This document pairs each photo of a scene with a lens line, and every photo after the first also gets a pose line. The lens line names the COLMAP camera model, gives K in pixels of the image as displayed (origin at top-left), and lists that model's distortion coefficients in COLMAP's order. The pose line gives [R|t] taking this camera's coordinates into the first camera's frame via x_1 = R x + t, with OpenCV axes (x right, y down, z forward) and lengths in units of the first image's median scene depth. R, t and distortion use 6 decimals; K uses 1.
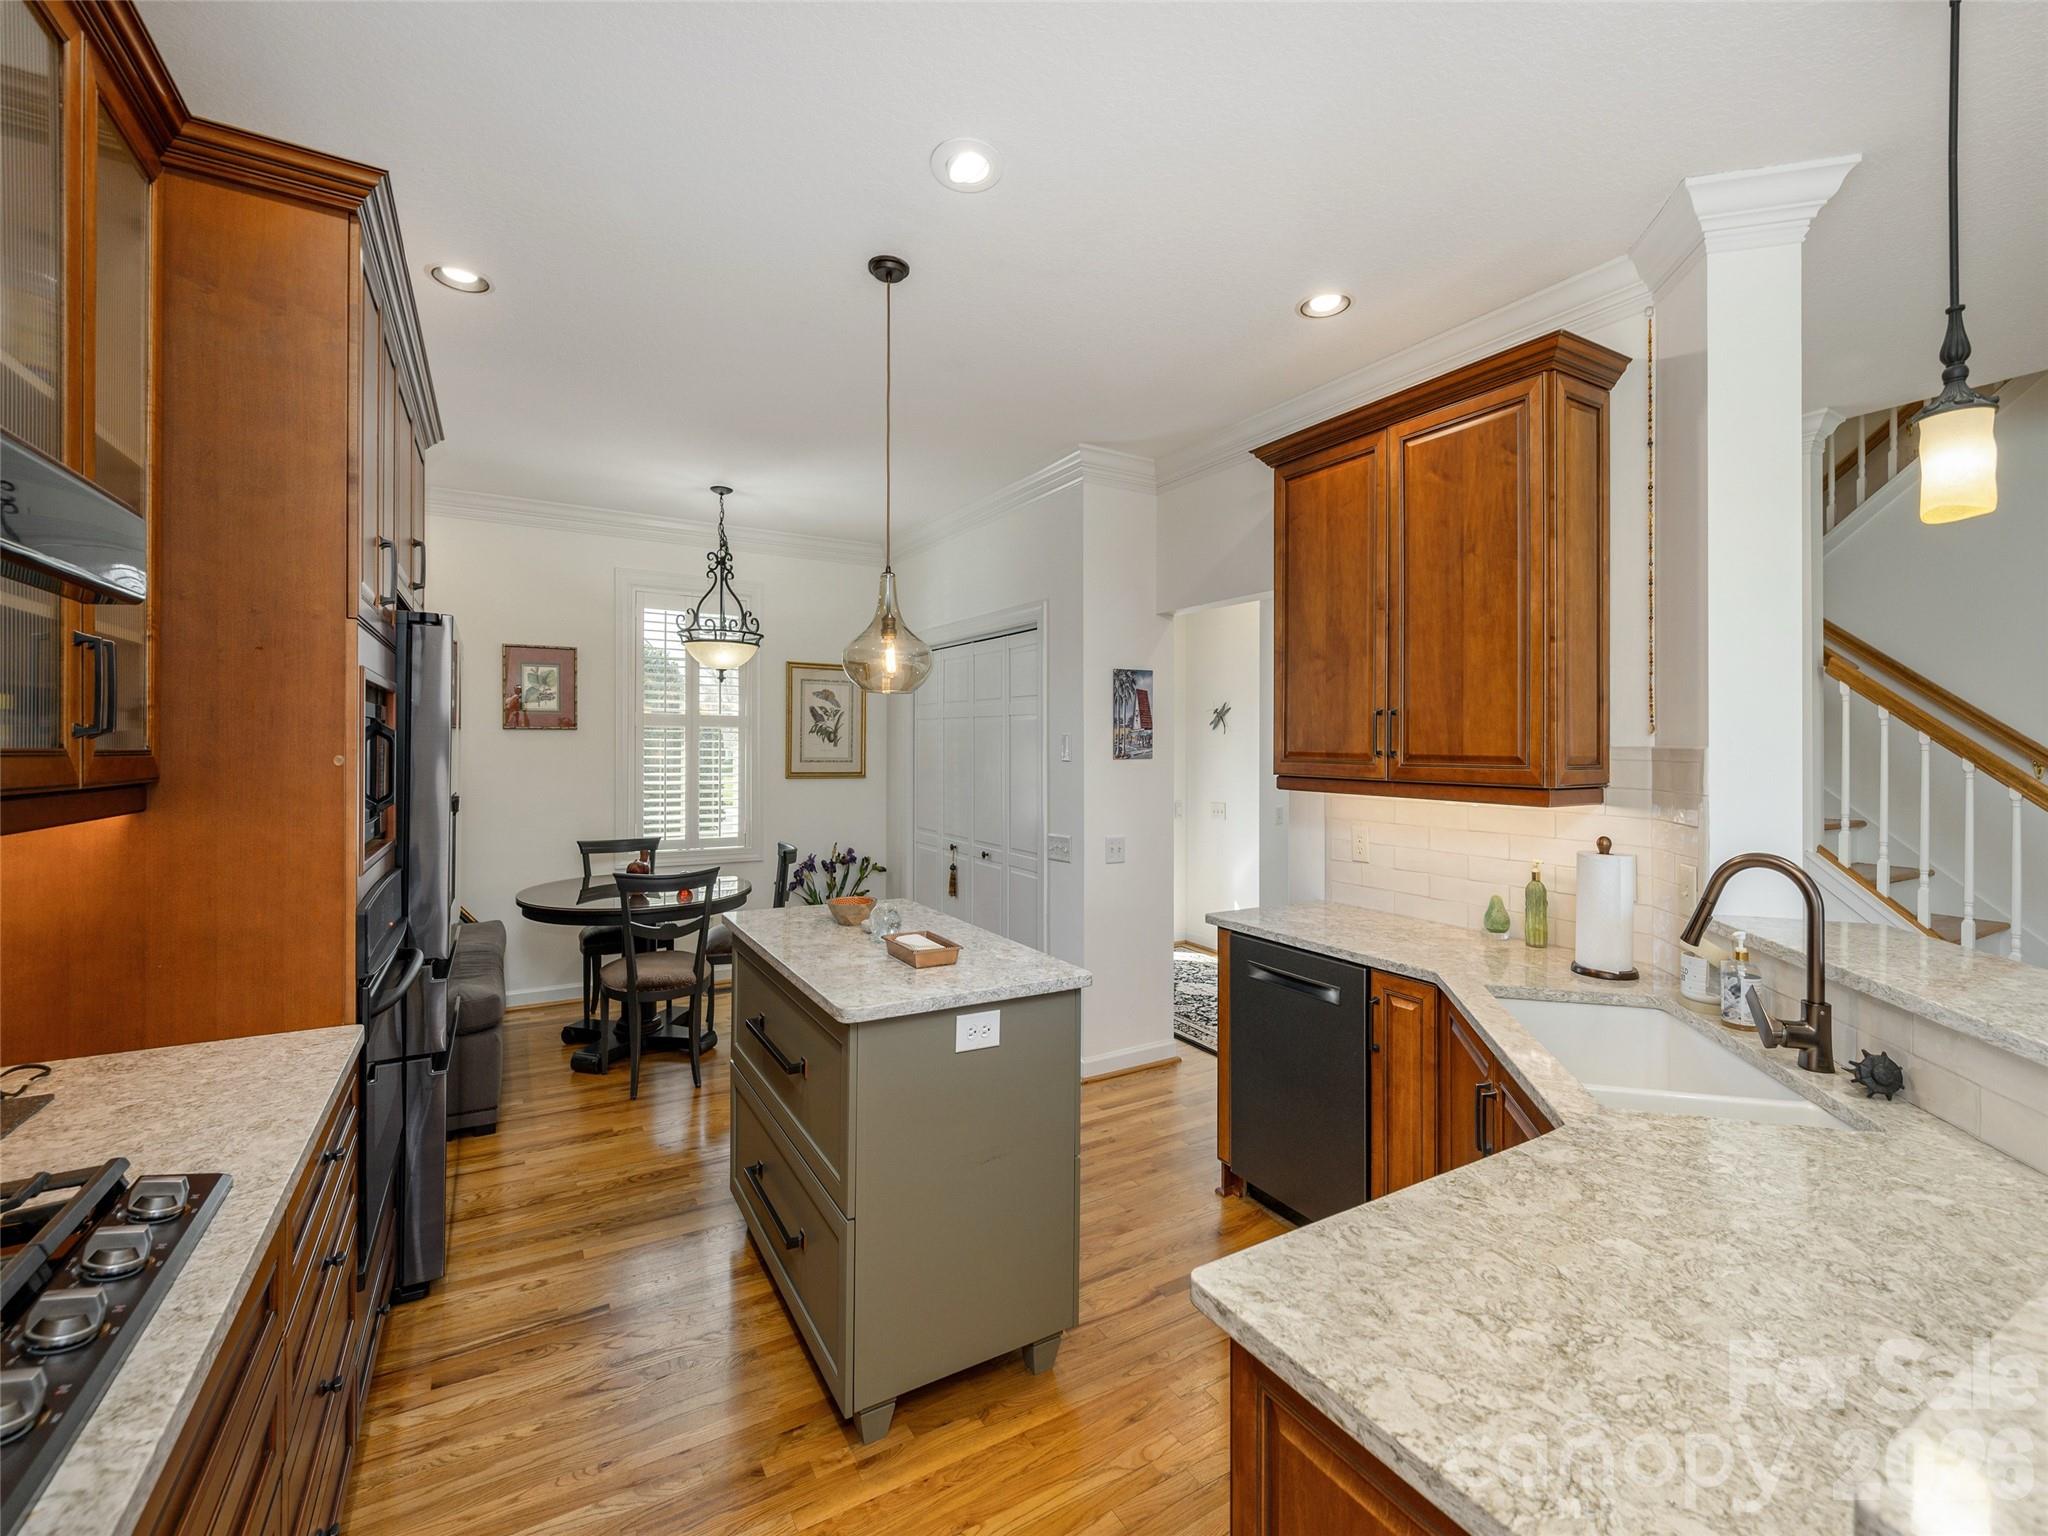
lens RADIAL K [[901.6, 0, 1033.1], [0, 901.6, 721.8], [0, 0, 1]] dist [0.001377, 0.000061]
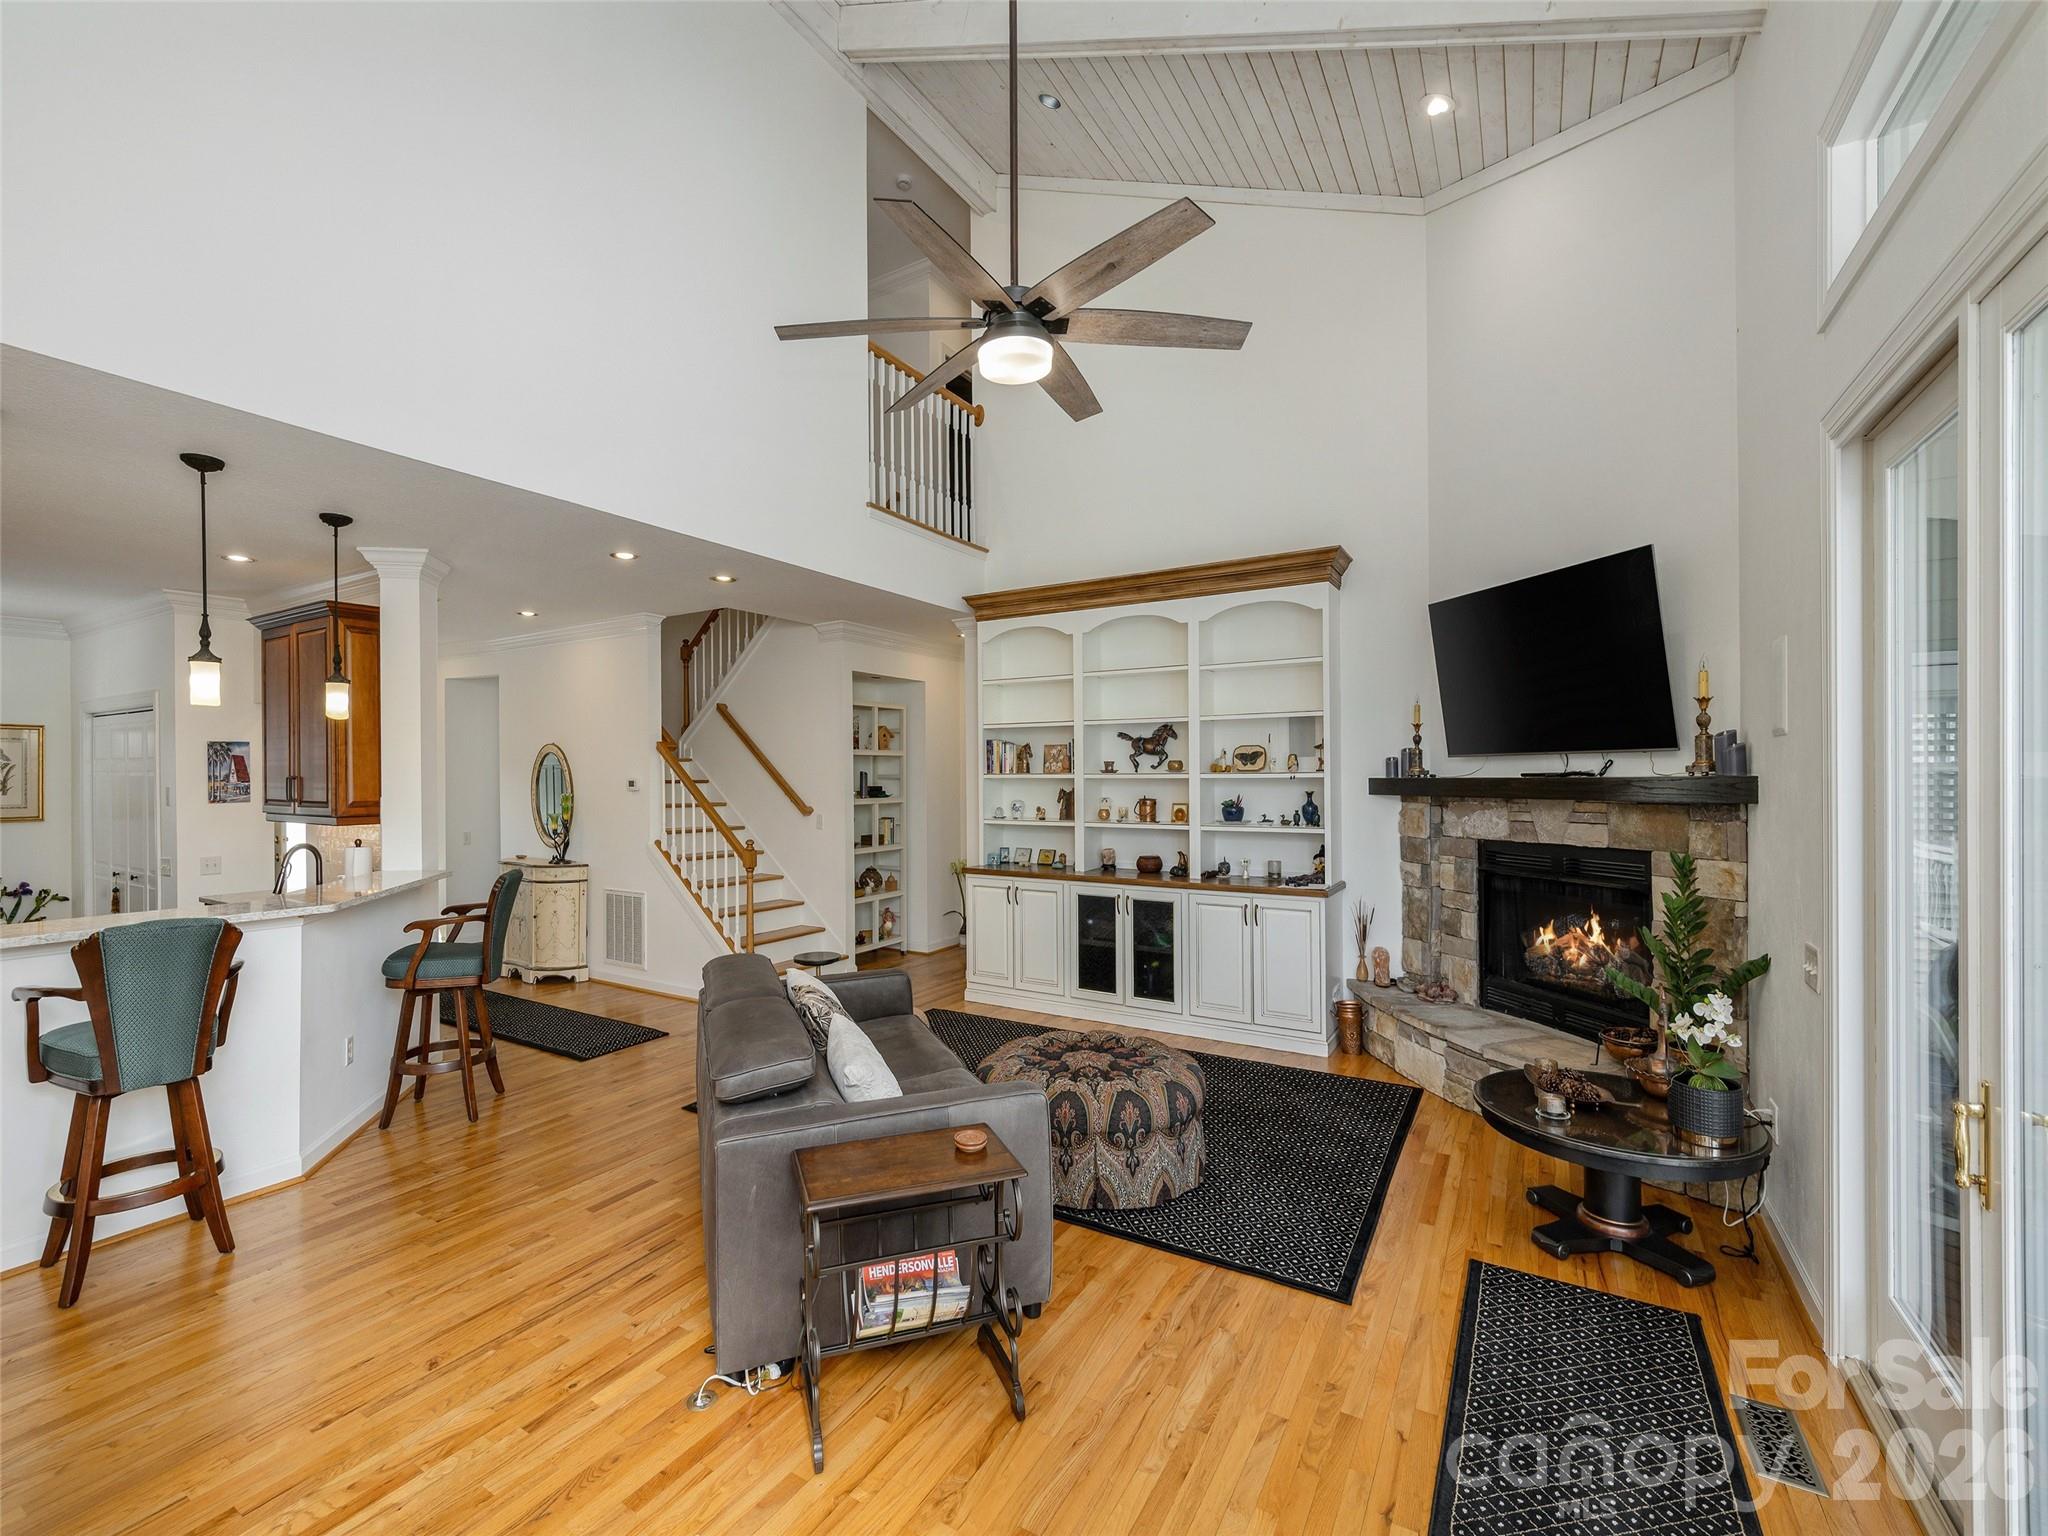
lens RADIAL K [[889.6, 0, 990.6], [0, 889.6, 770.5], [0, 0, 1]] dist [0.000908, 0.000030]
pose [[0.890058, -0.008324, 0.455772, 0.438091], [-0.002389, 0.999734, 0.022924, -0.037440], [-0.455842, -0.021493, 0.889801, -0.666897]]
